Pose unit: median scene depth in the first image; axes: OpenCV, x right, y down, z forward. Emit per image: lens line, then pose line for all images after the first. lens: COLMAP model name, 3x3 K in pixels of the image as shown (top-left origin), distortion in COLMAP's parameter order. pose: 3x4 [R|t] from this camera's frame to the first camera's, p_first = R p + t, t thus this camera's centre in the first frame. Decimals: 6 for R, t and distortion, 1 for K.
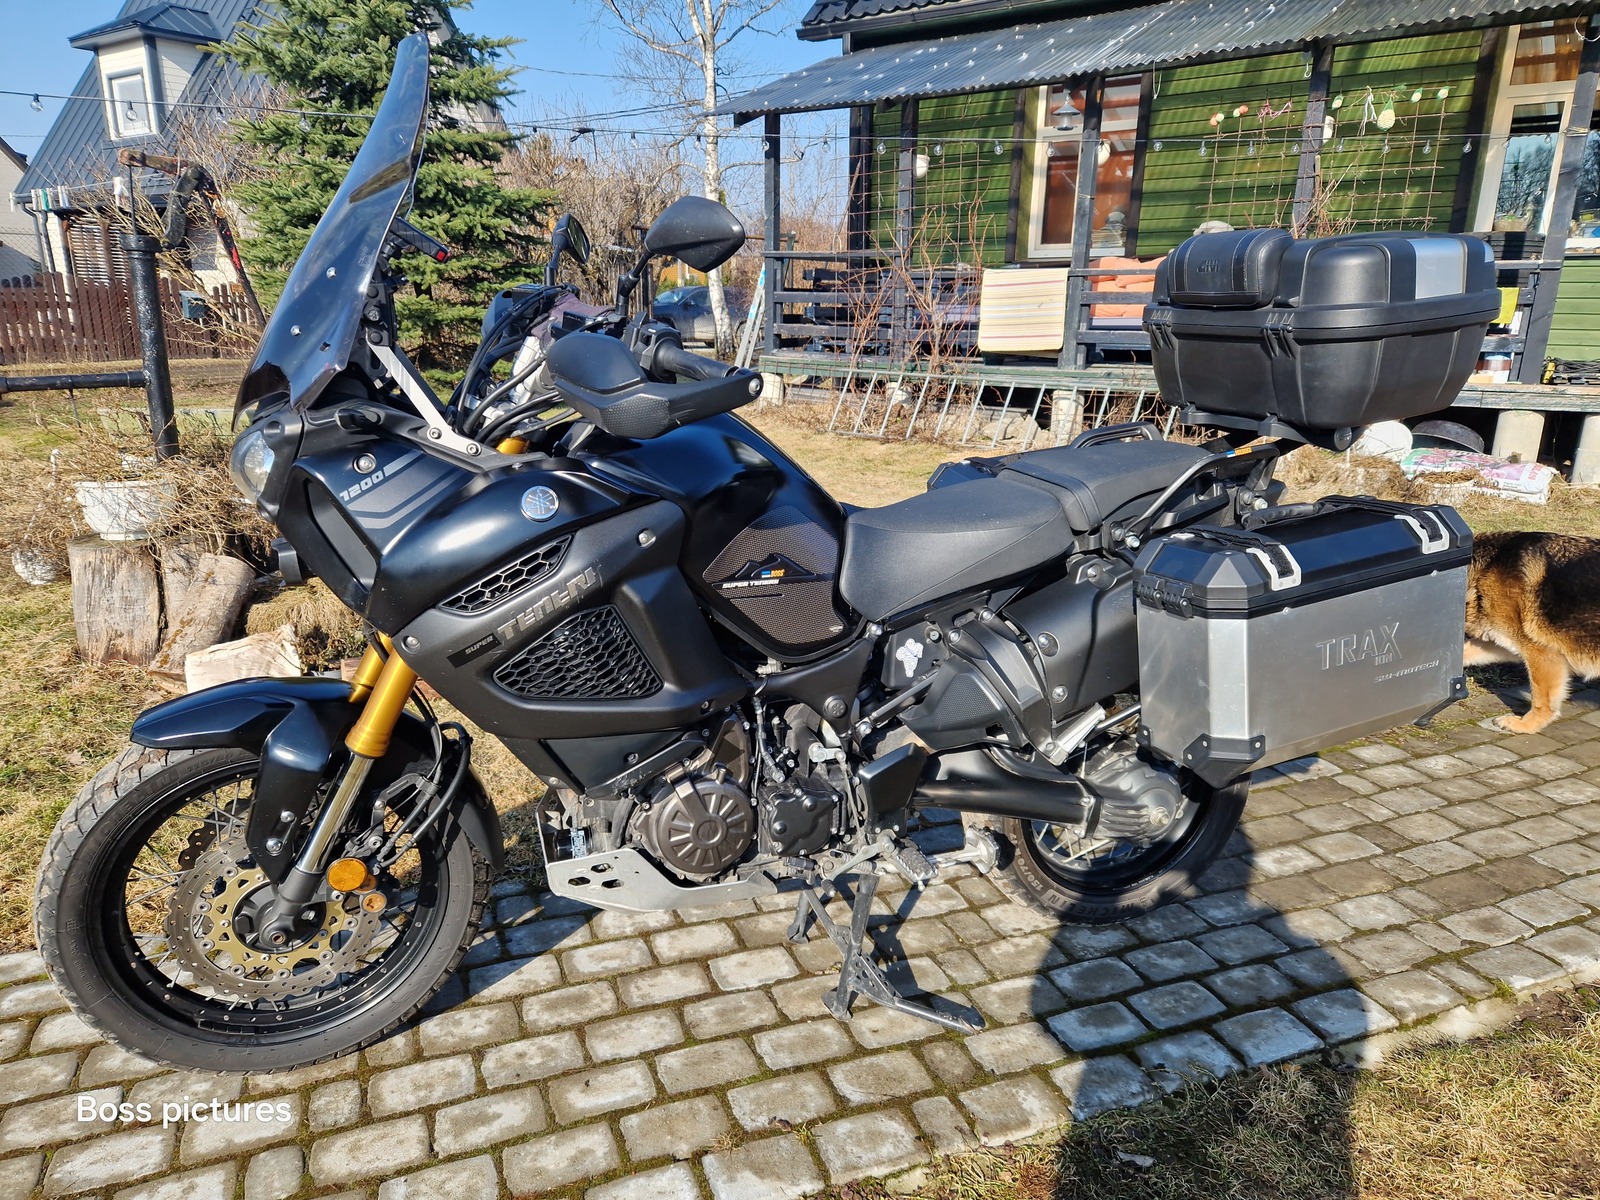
lens RADIAL K [[1091.2, 0, 789.1], [0, 1091.2, 611.0], [0, 0, 1]] dist [0.006453, 0.000536]
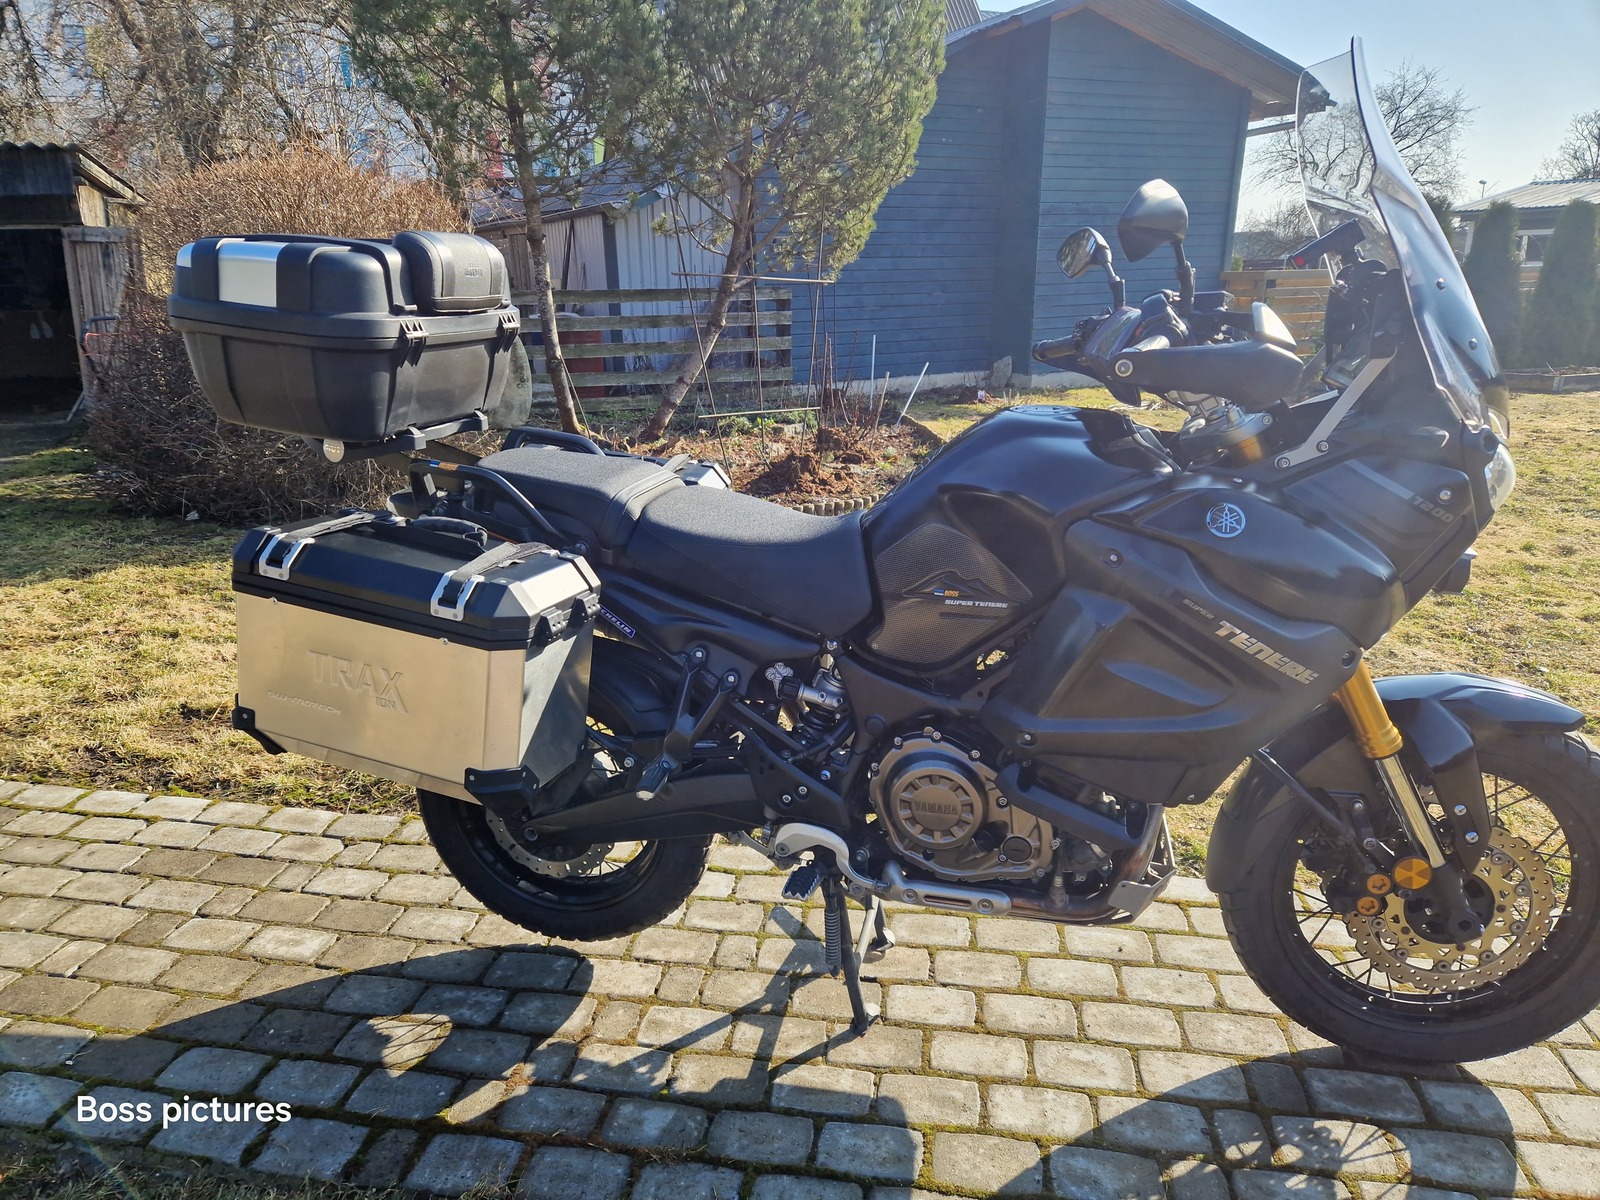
lens RADIAL K [[1091.2, 0, 787.7], [0, 1091.2, 590.0], [0, 0, 1]] dist [0.006453, 0.000536]
pose [[-0.864944, -0.136150, 0.483049, -0.333931], [0.140757, 0.858058, 0.493887, -0.471718], [-0.481726, 0.495176, -0.723008, 1.561555]]
